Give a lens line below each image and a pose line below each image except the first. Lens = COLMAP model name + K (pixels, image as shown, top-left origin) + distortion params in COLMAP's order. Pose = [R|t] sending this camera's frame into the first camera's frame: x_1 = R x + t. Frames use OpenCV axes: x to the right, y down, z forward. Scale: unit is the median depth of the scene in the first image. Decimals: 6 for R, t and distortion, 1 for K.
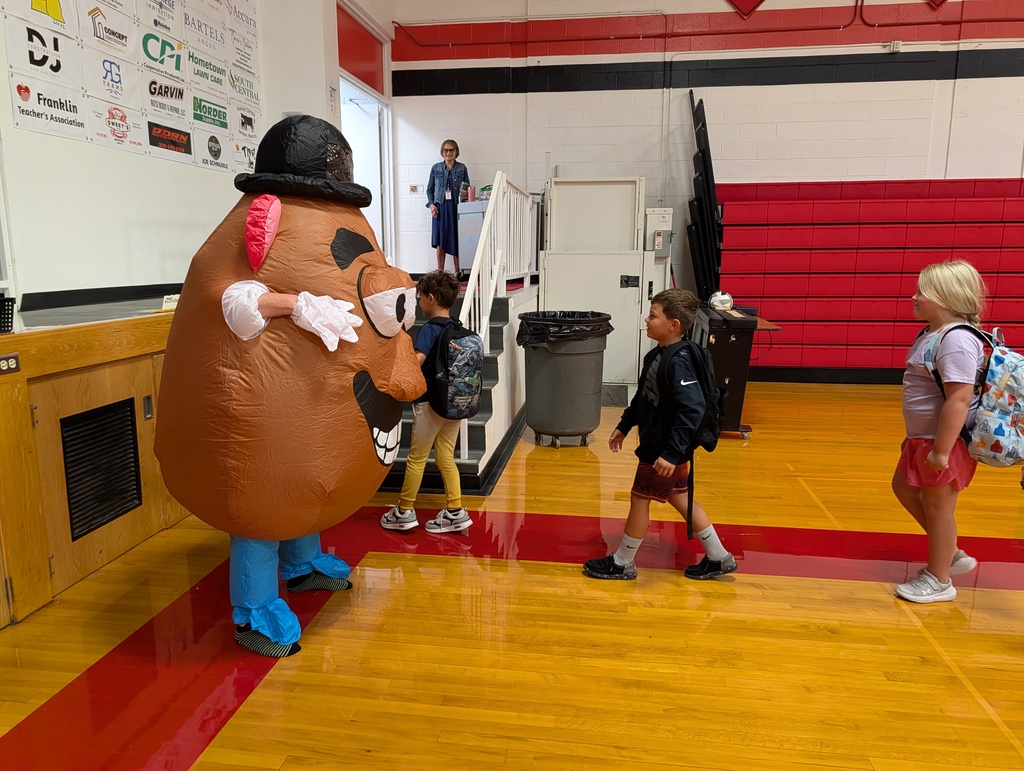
lens RADIAL K [[726.4, 0, 509.3], [0, 726.4, 386.7], [0, 0, 1]] dist [-0.006557, -0.001437]
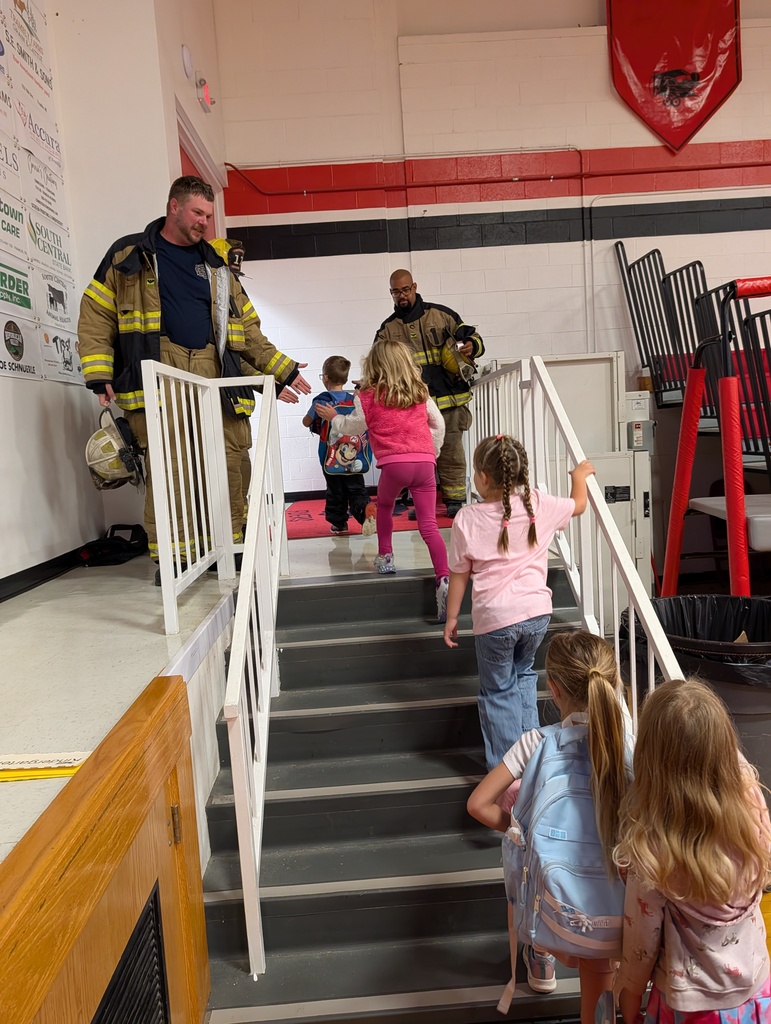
lens RADIAL K [[726.4, 0, 388.0], [0, 726.4, 507.3], [0, 0, 1]] dist [-0.006557, -0.001437]
pose [[0.983069, -0.083958, 0.162871, -0.179196], [0.094889, 0.993646, -0.060531, -0.109318], [-0.156755, 0.074961, 0.984789, 0.319970]]
